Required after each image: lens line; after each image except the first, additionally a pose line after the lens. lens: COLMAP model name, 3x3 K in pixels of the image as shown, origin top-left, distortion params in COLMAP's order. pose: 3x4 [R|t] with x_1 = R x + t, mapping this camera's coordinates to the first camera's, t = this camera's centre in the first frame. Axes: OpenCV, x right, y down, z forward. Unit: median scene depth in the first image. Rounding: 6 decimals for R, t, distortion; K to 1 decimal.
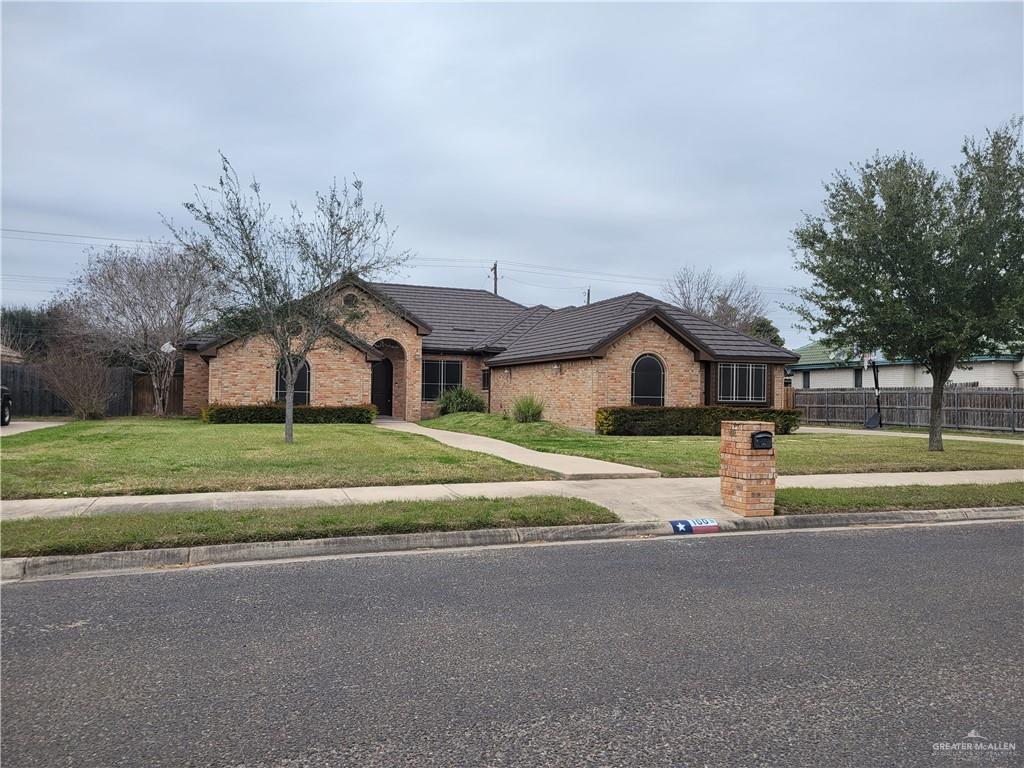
lens RADIAL K [[765.5, 0, 505.9], [0, 765.5, 382.9], [0, 0, 1]] dist [0.060177, -0.051220]
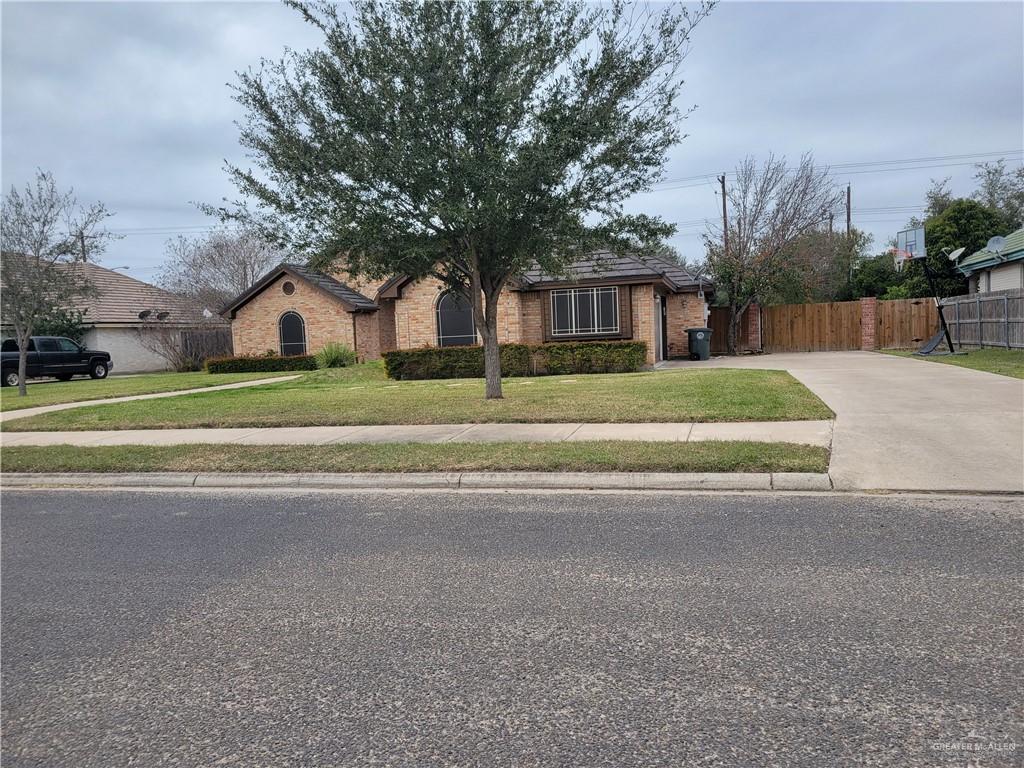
lens RADIAL K [[767.5, 0, 534.9], [0, 767.5, 385.6], [0, 0, 1]] dist [0.073558, 0.002392]
pose [[0.801162, -0.010488, -0.598356, 0.748308], [0.066612, 0.995196, 0.071746, 0.015956], [0.594729, -0.097338, 0.798012, 0.292901]]
